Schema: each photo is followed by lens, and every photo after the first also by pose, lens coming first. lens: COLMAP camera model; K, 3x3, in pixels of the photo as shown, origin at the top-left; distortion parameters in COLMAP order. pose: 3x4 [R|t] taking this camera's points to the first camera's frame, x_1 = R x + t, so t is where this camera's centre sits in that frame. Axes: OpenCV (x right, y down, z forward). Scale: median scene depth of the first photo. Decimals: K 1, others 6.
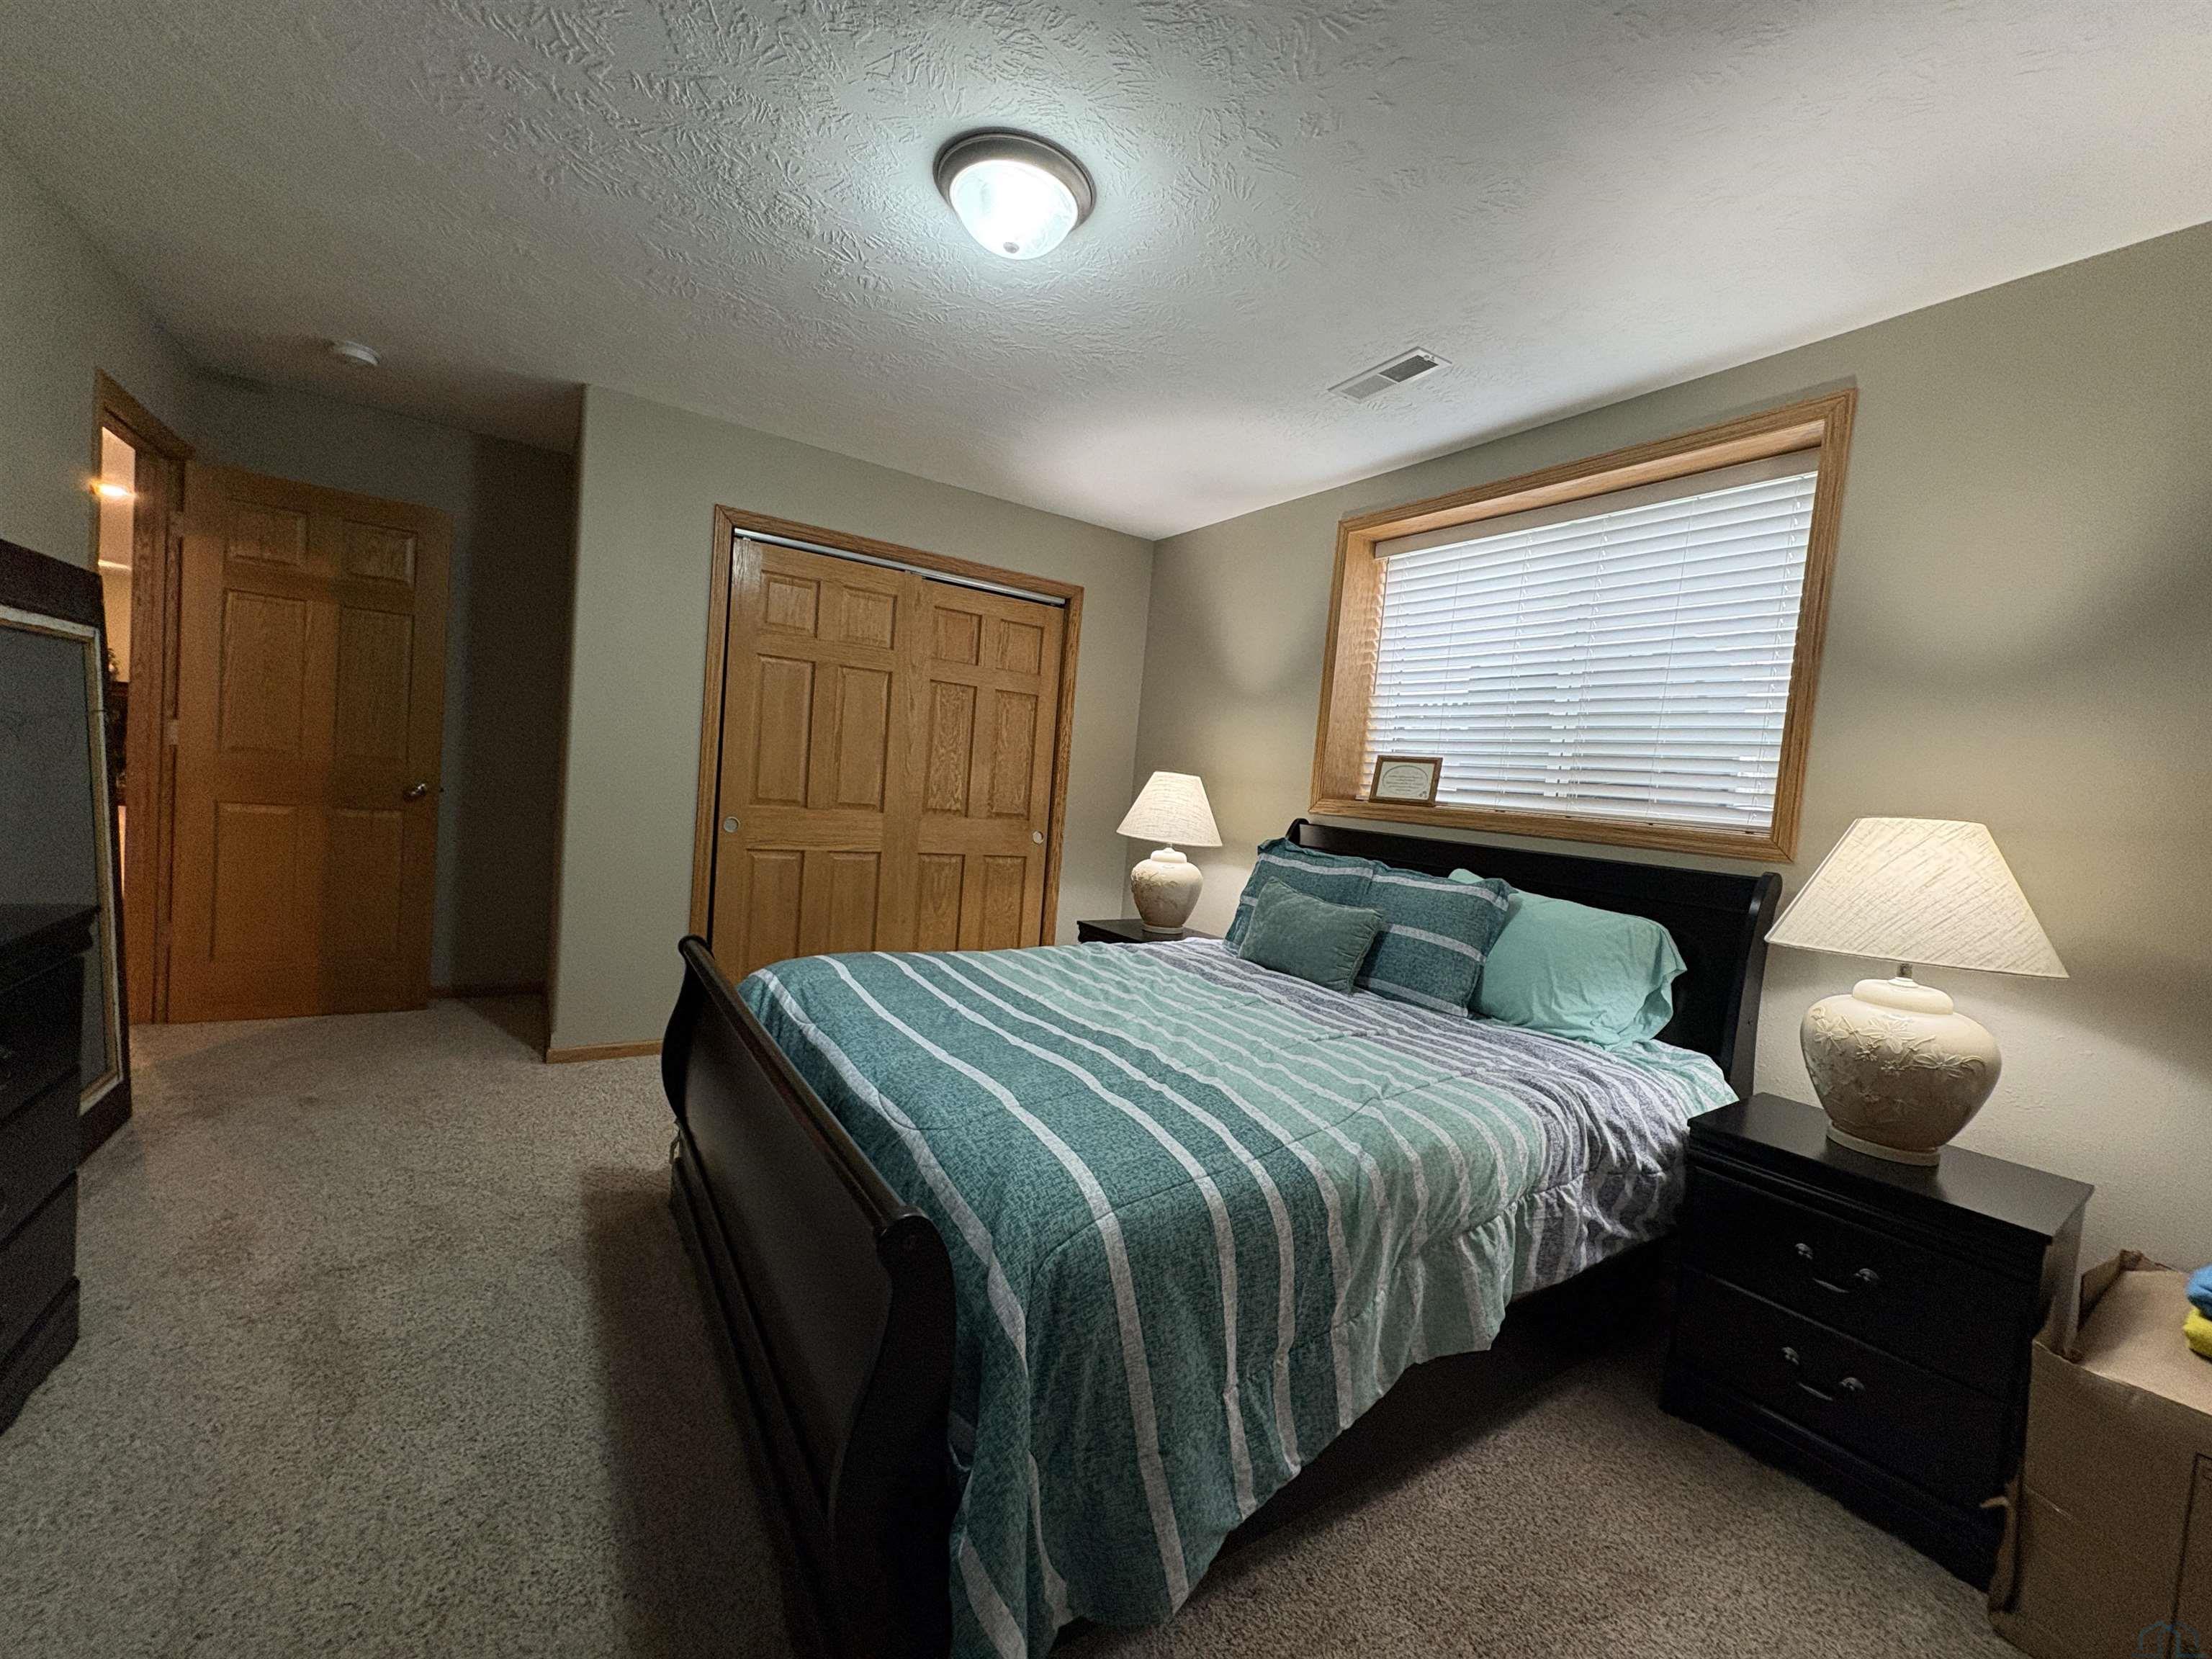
lens RADIAL K [[880.2, 0, 1106.0], [0, 880.2, 829.5], [0, 0, 1]] dist [0.000018, 0.000247]
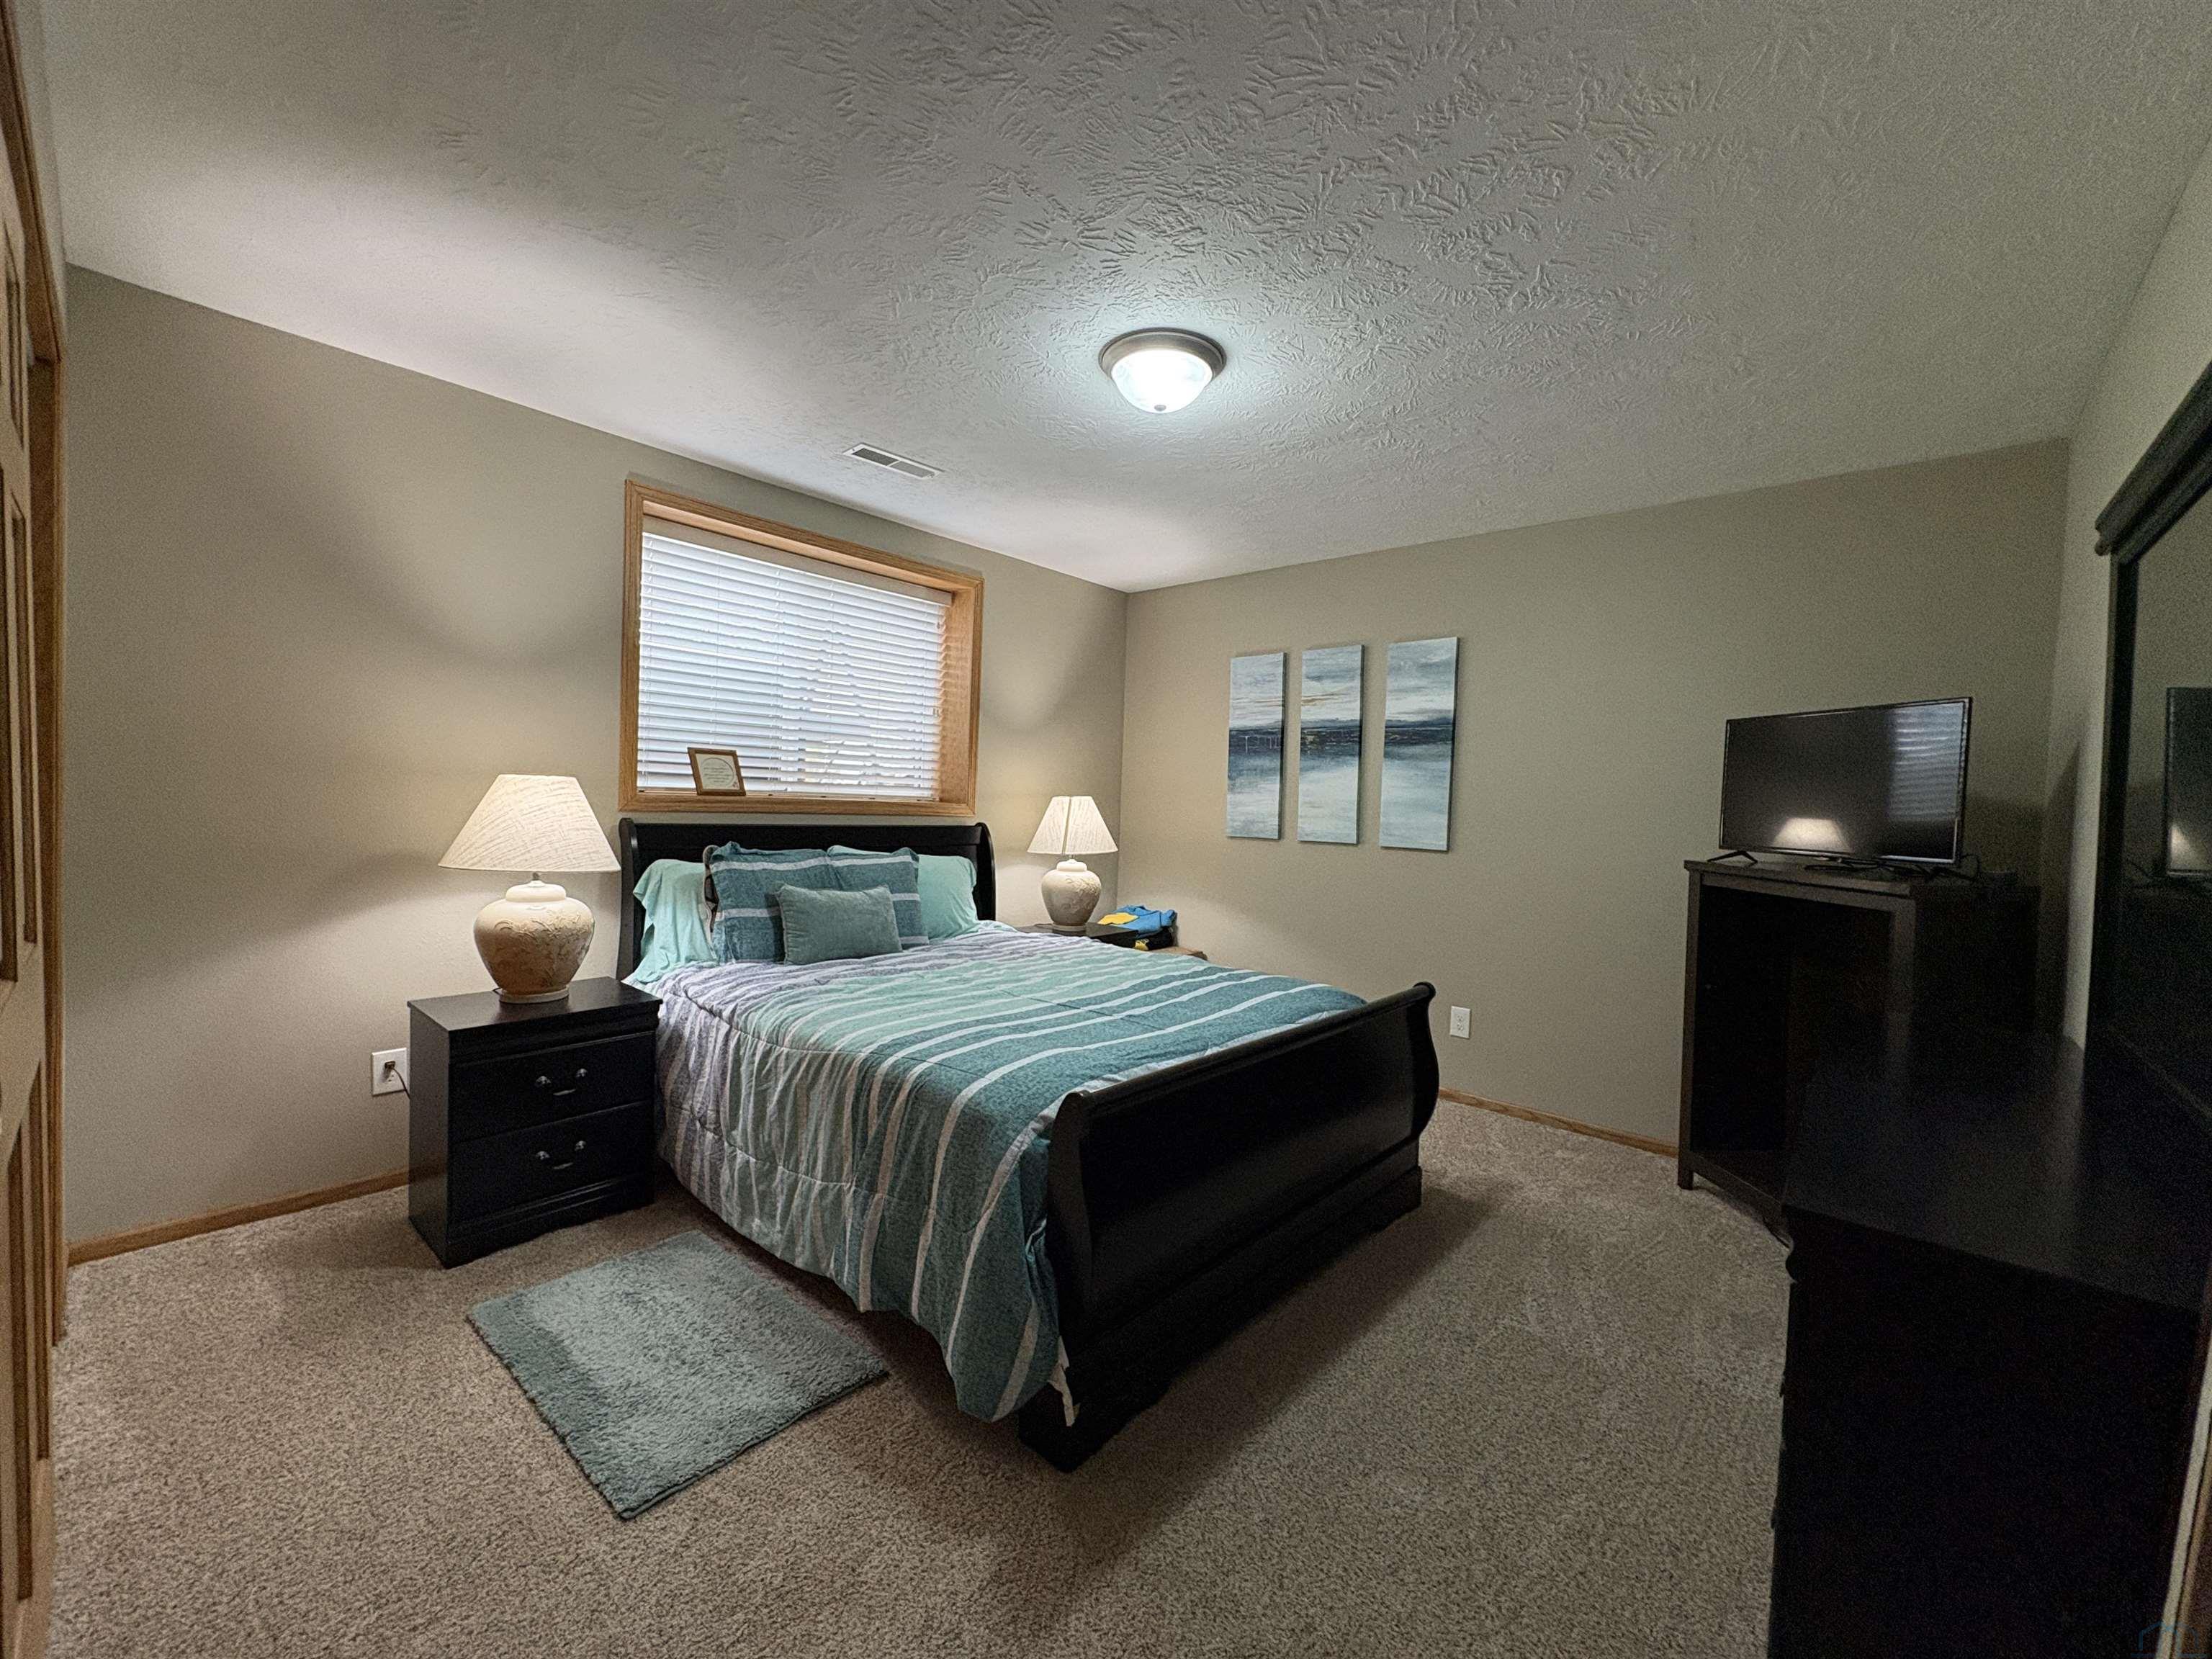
lens RADIAL K [[880.2, 0, 1106.0], [0, 880.2, 829.5], [0, 0, 1]] dist [0.000018, 0.000247]
pose [[-0.263254, -0.136169, 0.955068, -1.008028], [-0.010380, 0.990331, 0.138336, -0.173731], [-0.964671, 0.026504, -0.262122, 1.042662]]
